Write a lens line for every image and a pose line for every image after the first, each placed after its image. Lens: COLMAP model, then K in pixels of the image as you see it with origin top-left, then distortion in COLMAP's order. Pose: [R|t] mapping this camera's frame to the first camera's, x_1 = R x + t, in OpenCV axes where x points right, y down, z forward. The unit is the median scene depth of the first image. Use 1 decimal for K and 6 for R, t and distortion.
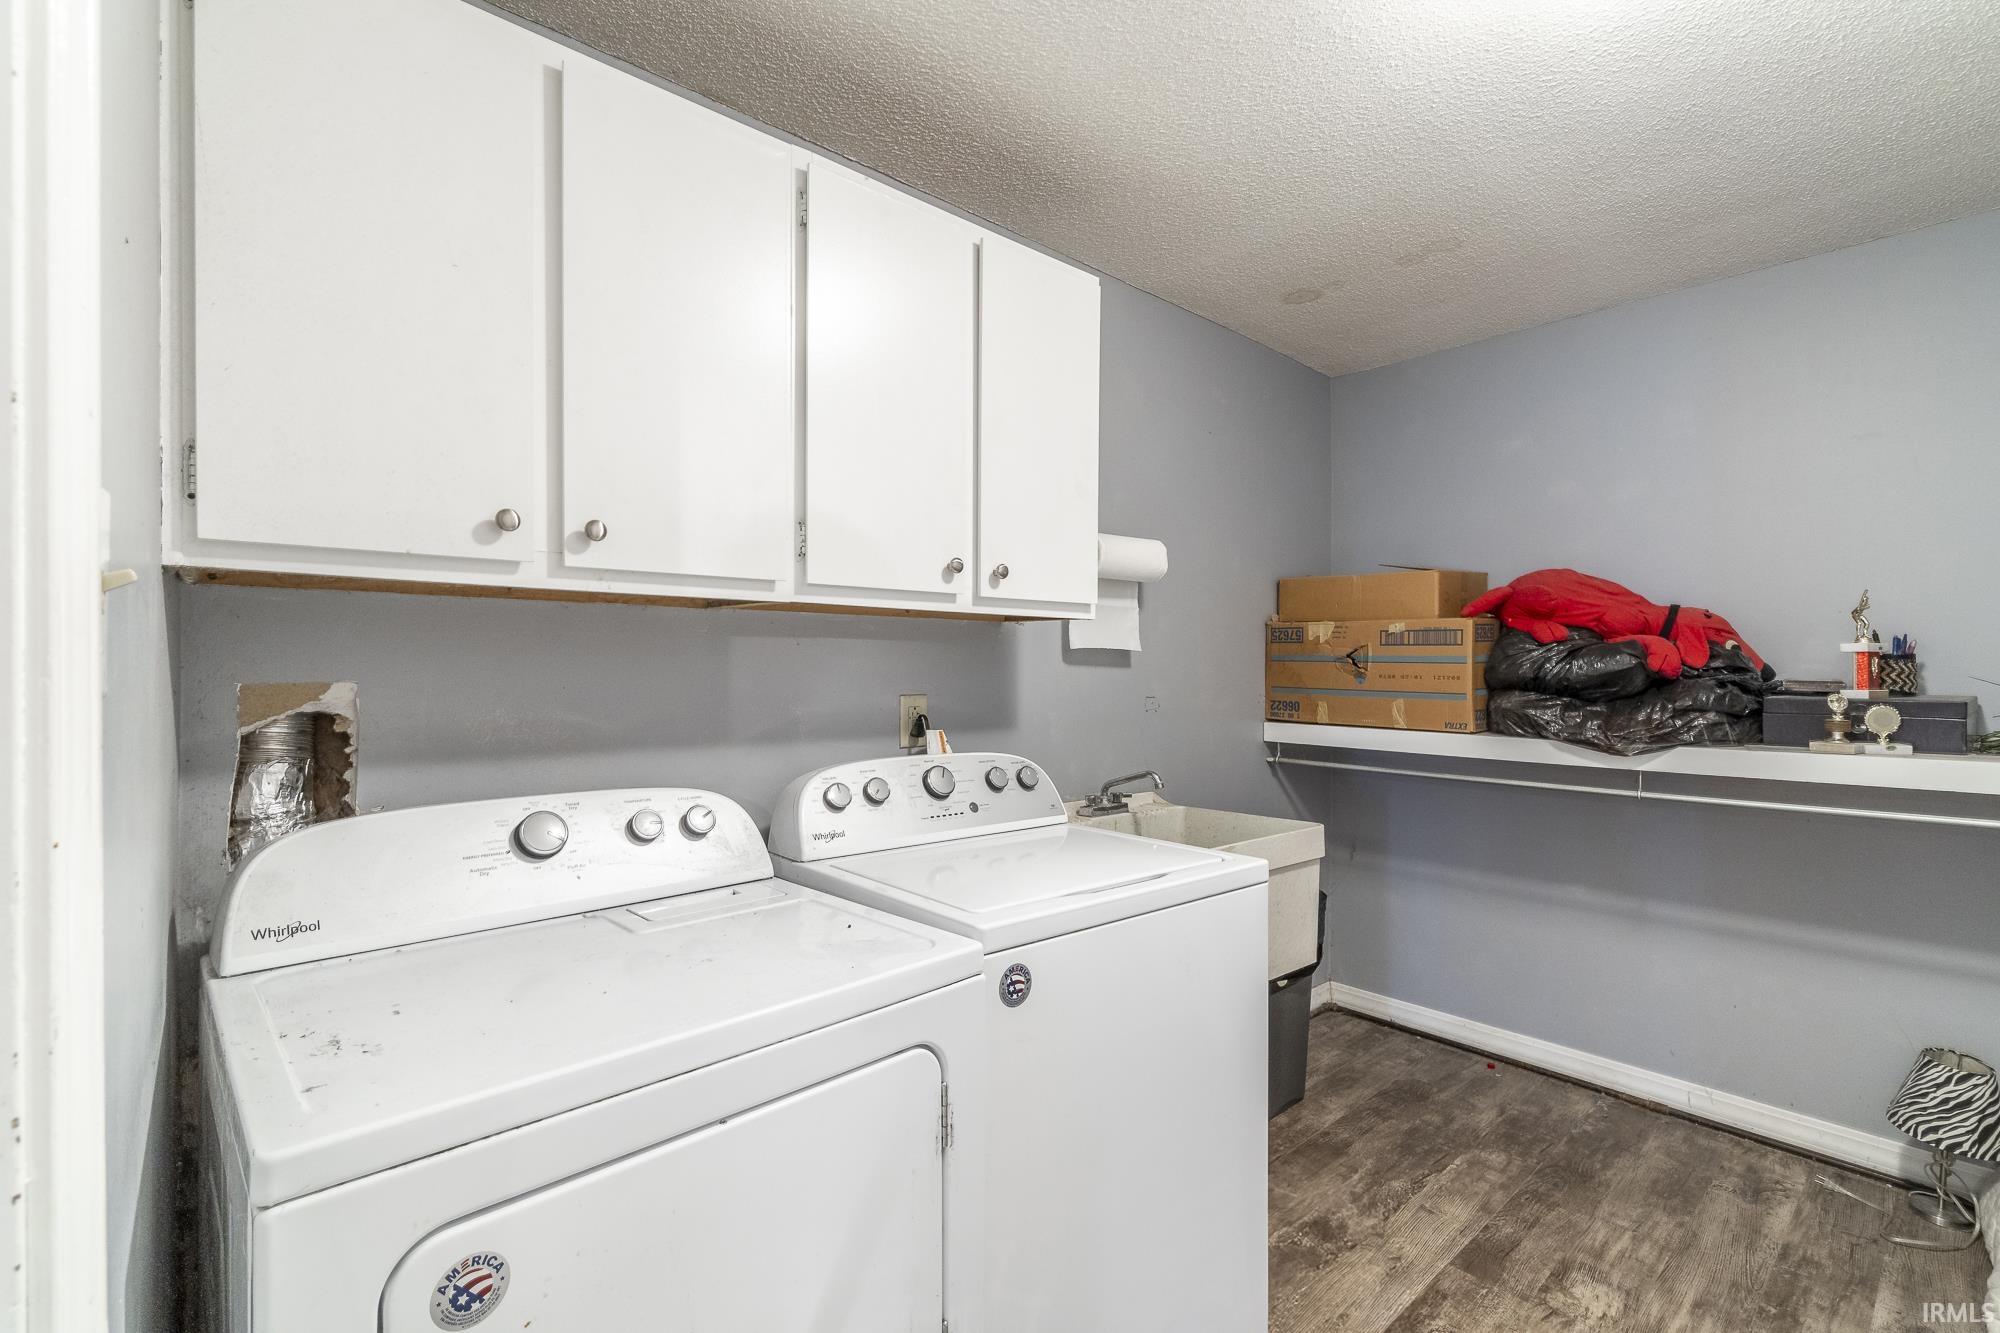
lens RADIAL K [[884.8, 0, 985.6], [0, 884.8, 670.8], [0, 0, 1]] dist [-0.000341, -0.000009]
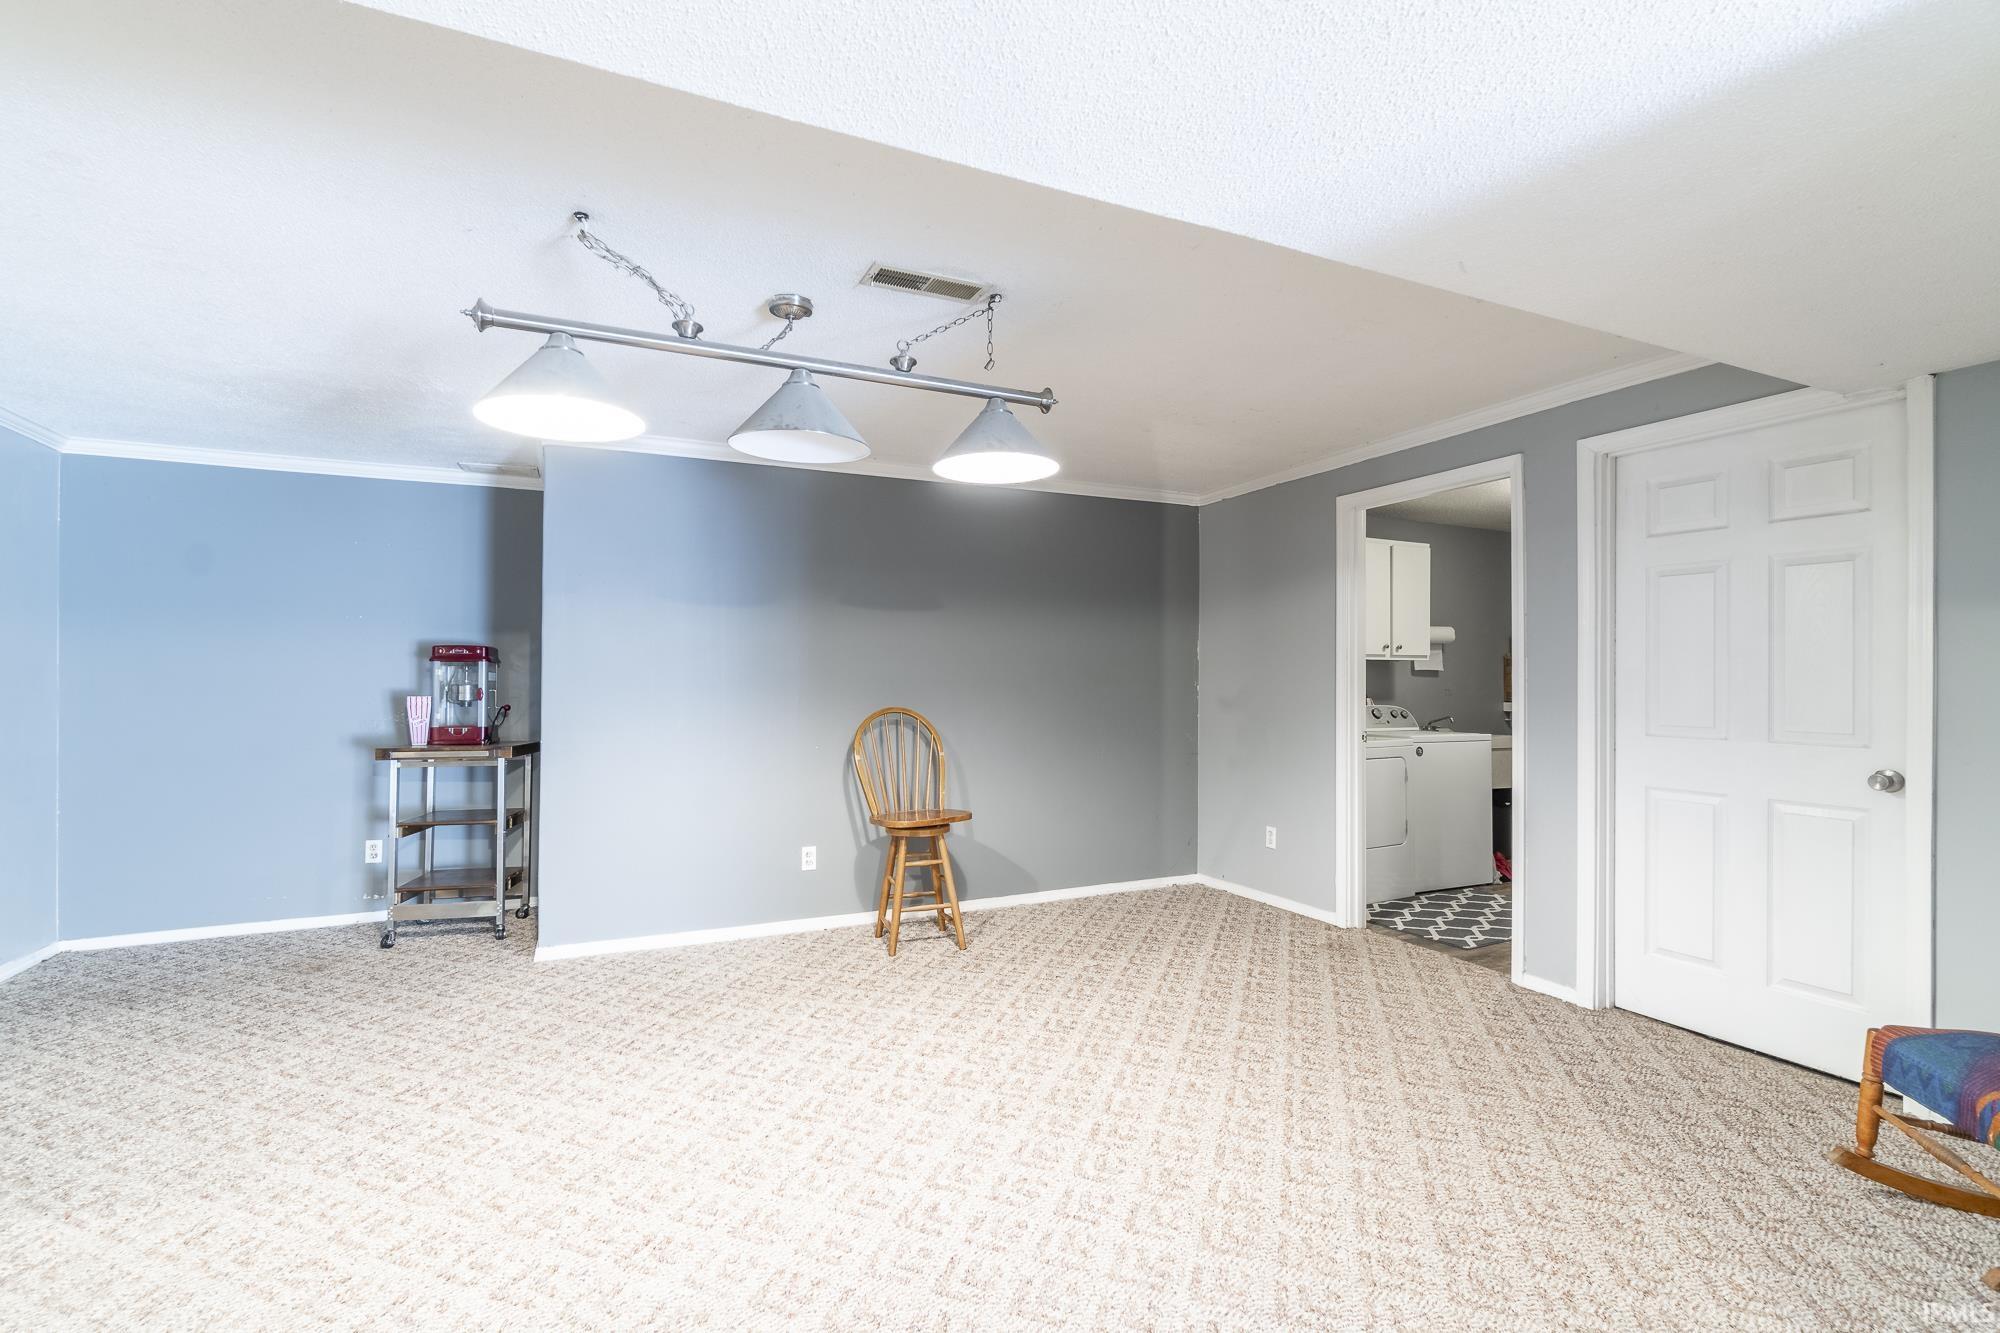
lens RADIAL K [[884.8, 0, 985.6], [0, 884.8, 670.8], [0, 0, 1]] dist [-0.000341, -0.000009]
pose [[0.963921, 0.002482, -0.266178, -0.525107], [-0.004903, 0.999952, -0.008430, 0.007014], [0.266145, 0.009431, 0.963887, -2.276871]]
